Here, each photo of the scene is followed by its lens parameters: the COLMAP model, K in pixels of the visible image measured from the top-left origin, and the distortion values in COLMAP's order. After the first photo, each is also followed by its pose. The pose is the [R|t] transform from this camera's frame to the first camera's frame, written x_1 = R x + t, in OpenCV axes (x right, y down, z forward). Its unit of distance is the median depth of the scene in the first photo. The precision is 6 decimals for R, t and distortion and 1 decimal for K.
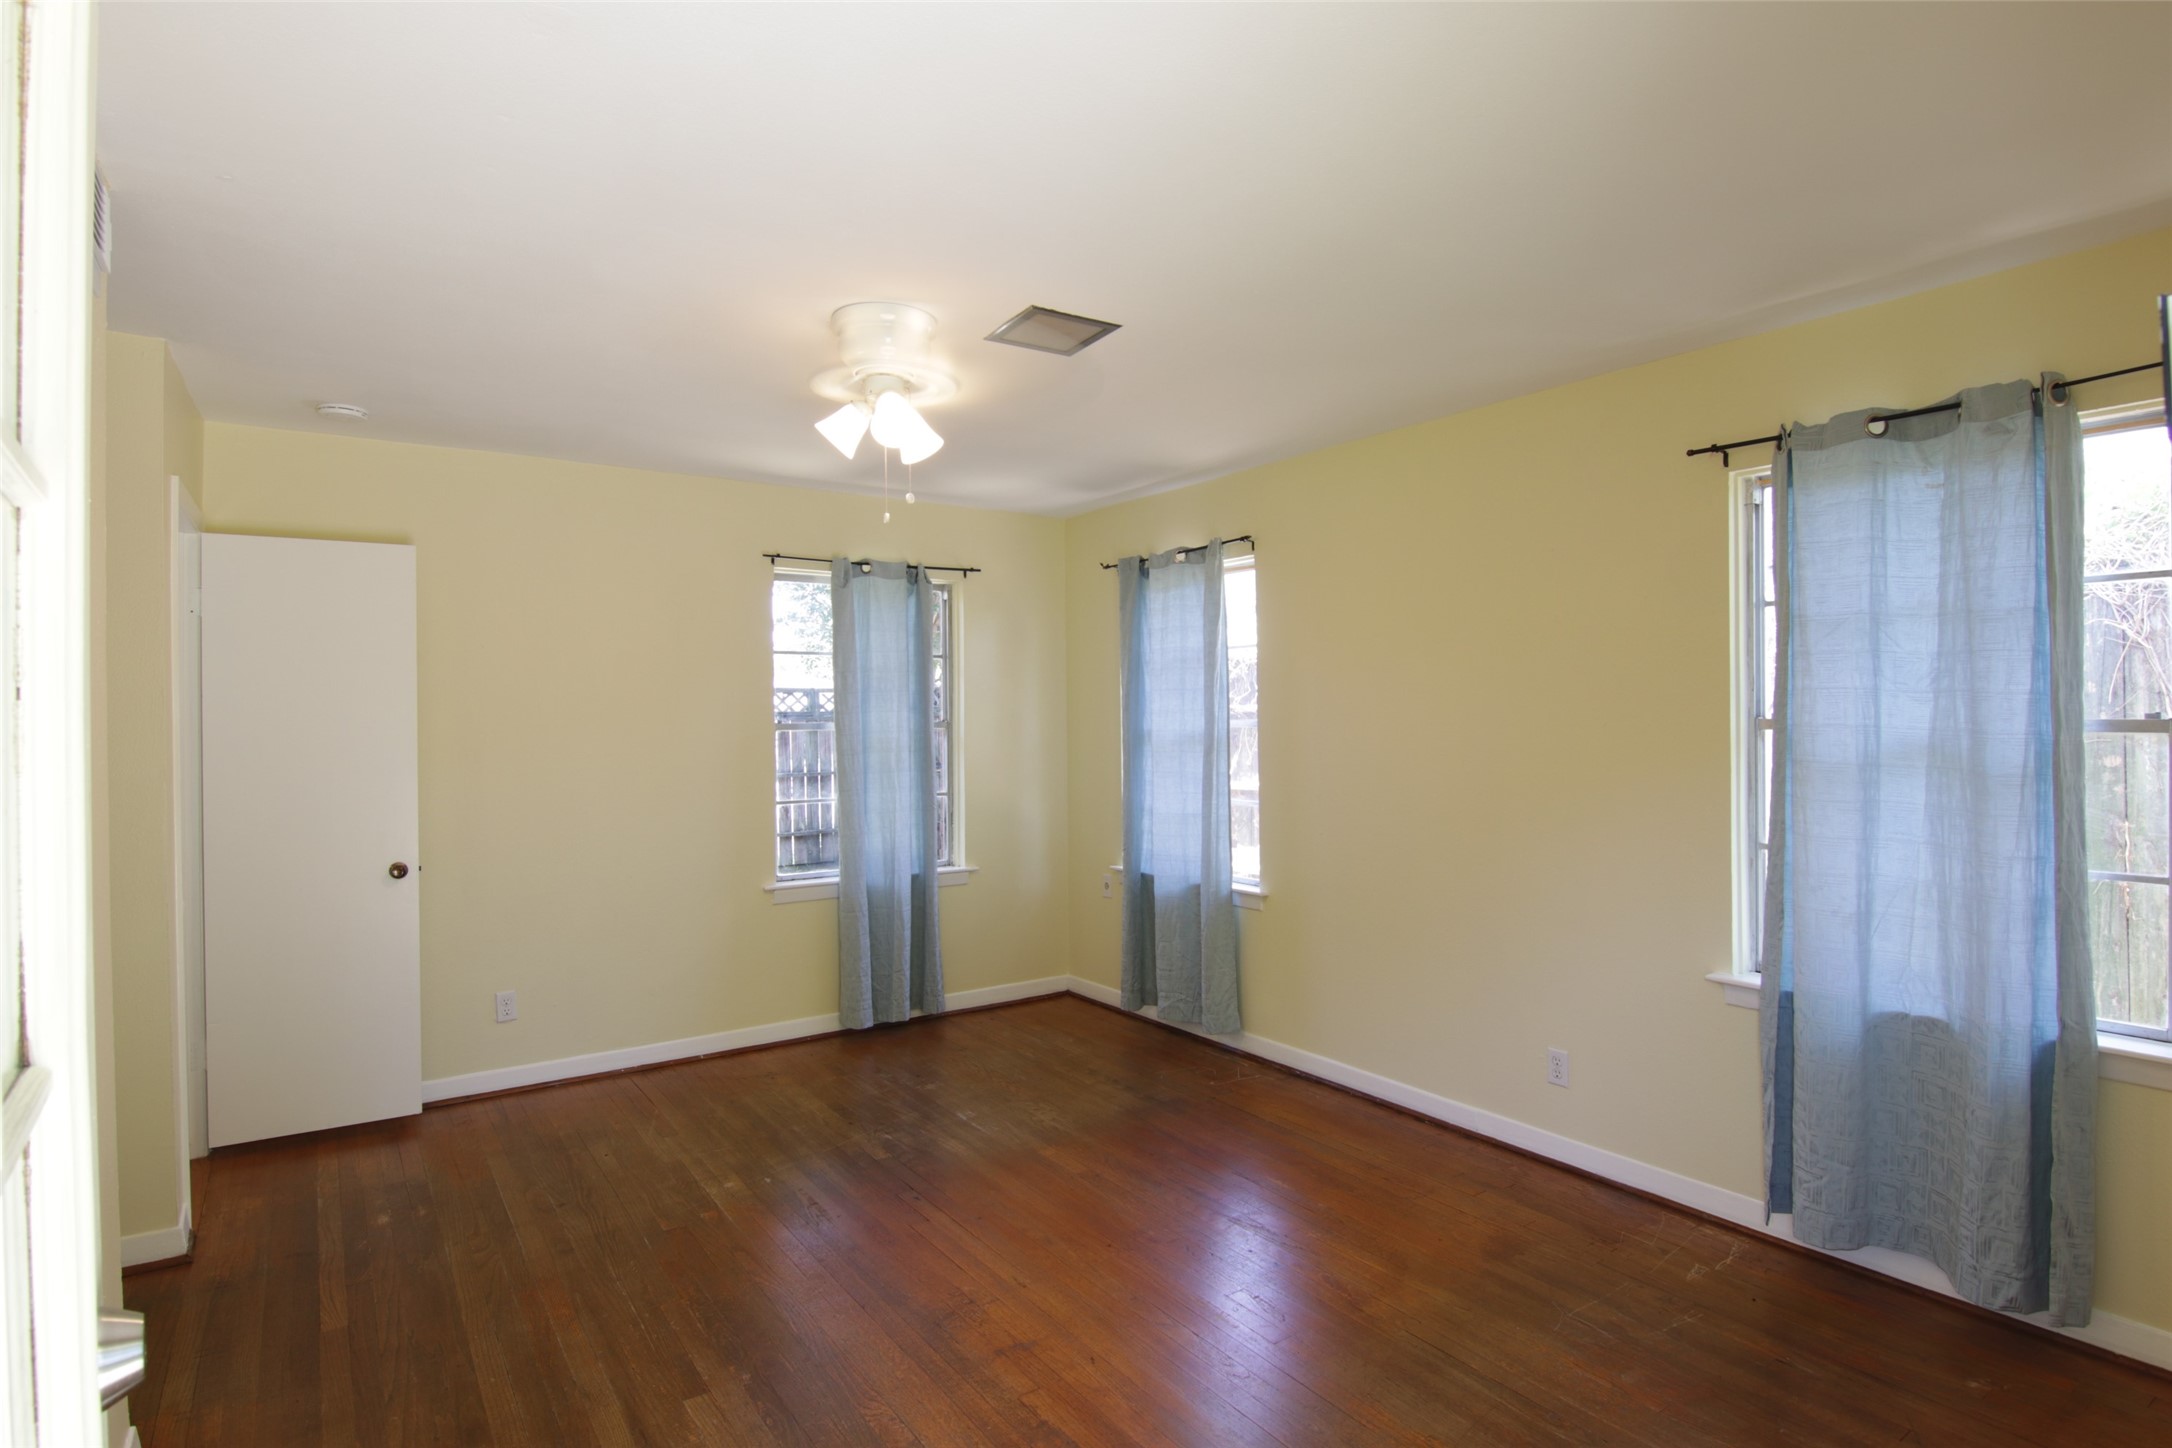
lens RADIAL K [[1108.4, 0, 1077.5], [0, 1108.4, 715.6], [0, 0, 1]] dist [0.000897, -0.013844]
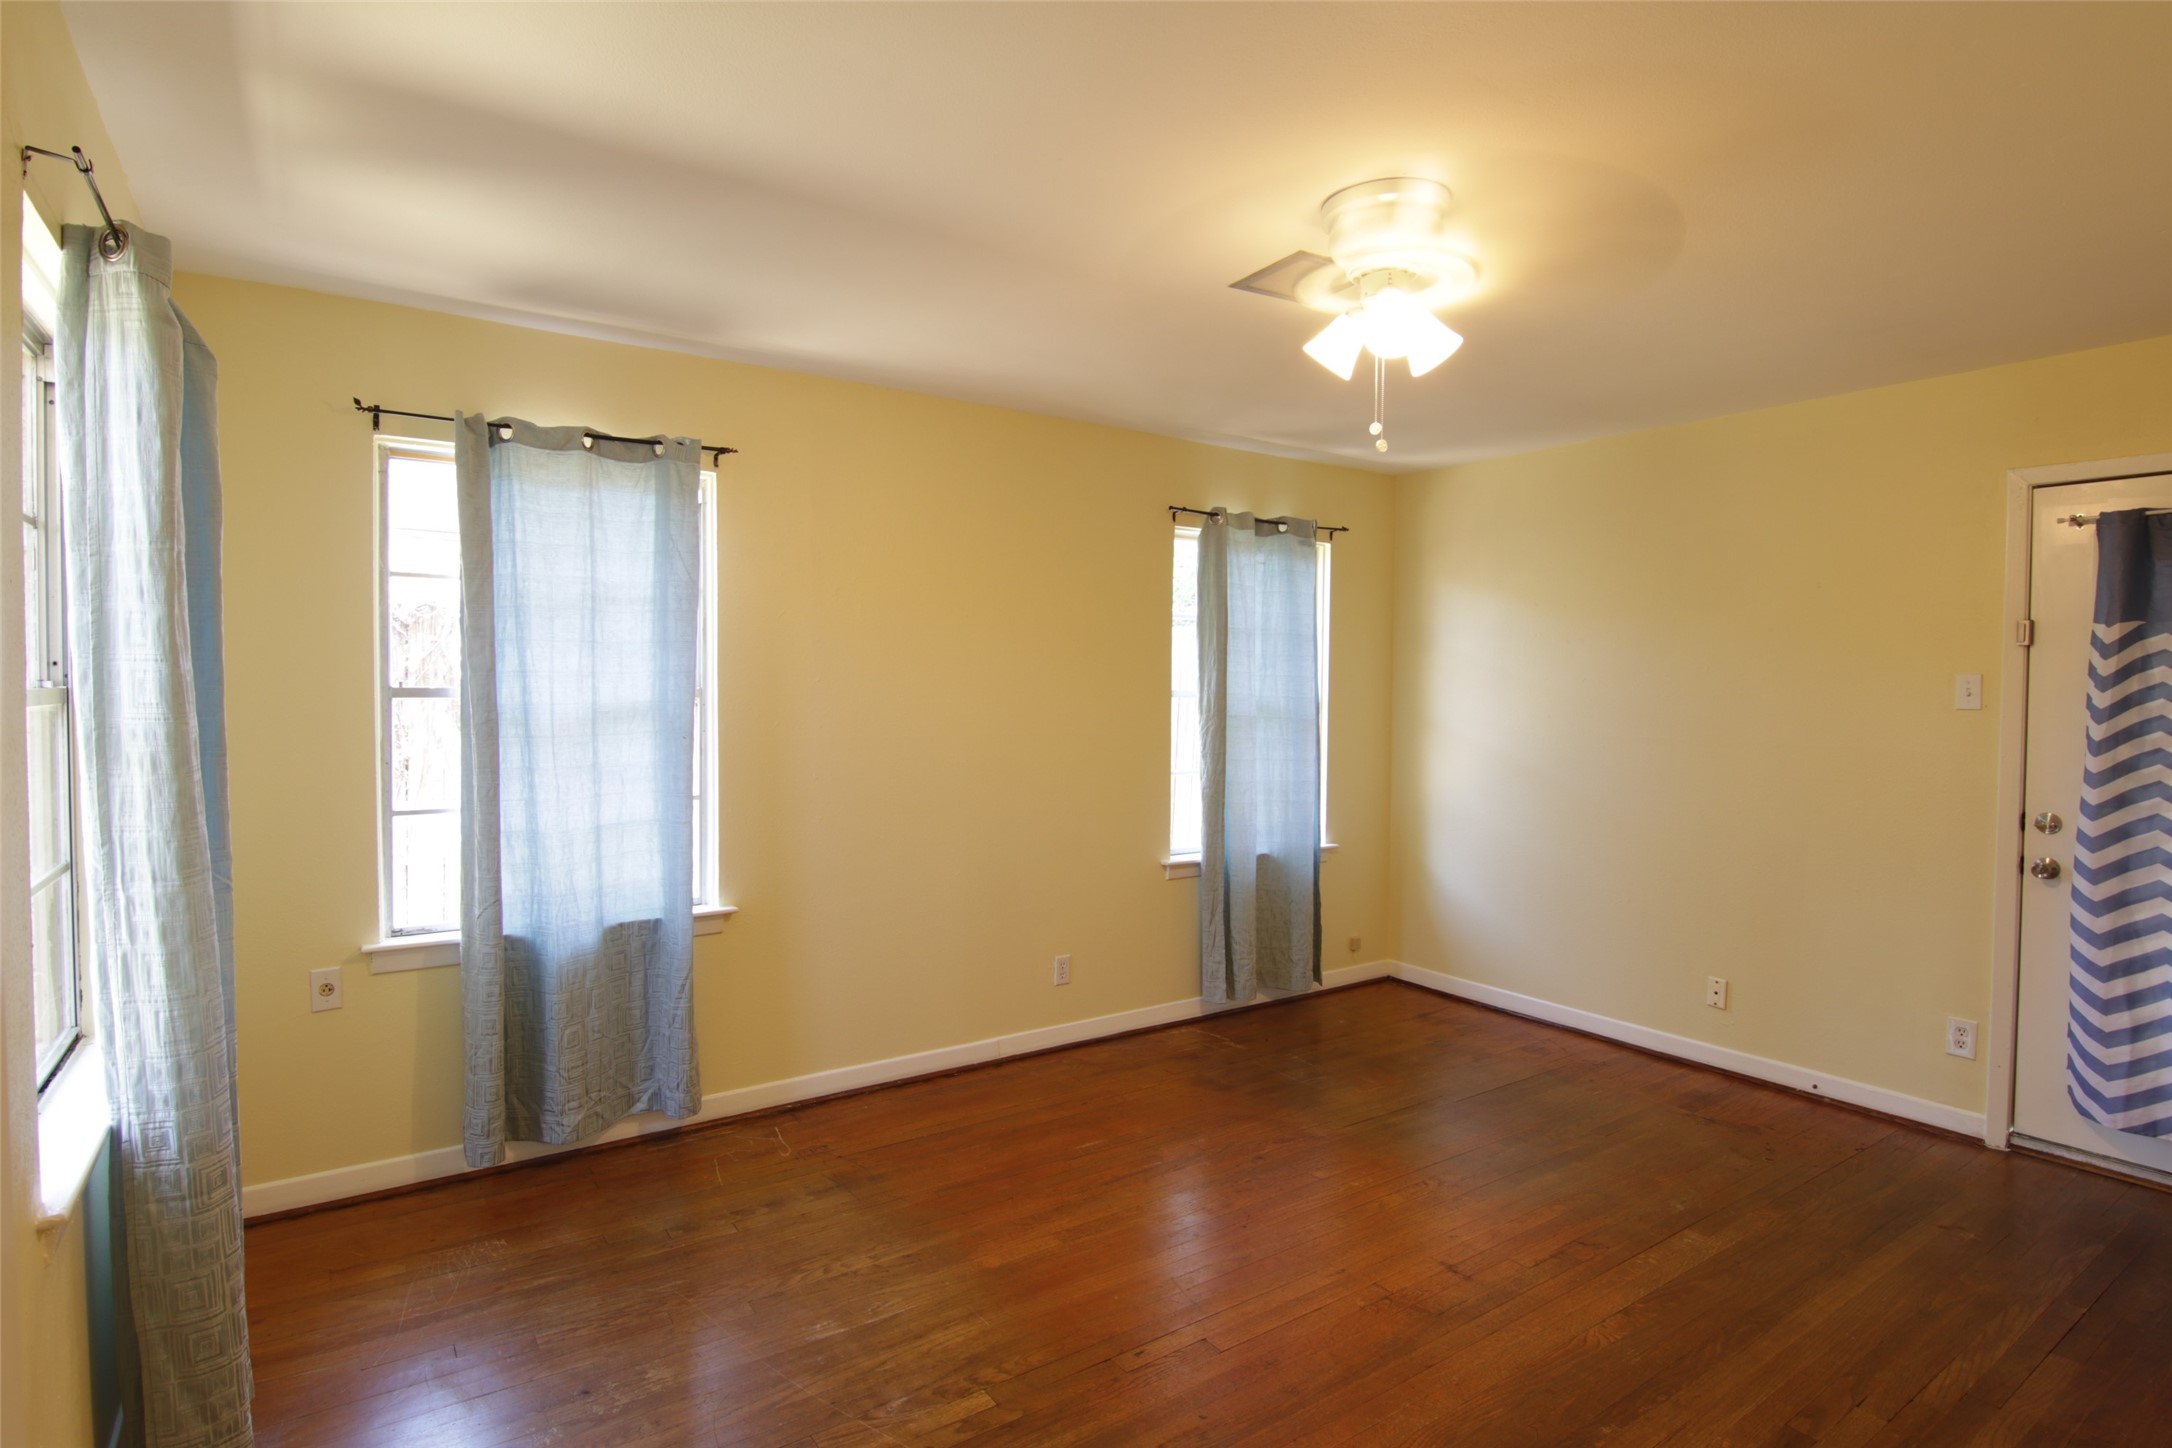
lens RADIAL K [[1090.3, 0, 1081.9], [0, 1090.3, 734.4], [0, 0, 1]] dist [-0.001125, -0.030124]
pose [[0.007407, -0.023778, 0.999690, -0.734525], [0.002340, 0.999715, 0.023762, 0.023577], [-0.999970, 0.002163, 0.007460, 0.916698]]
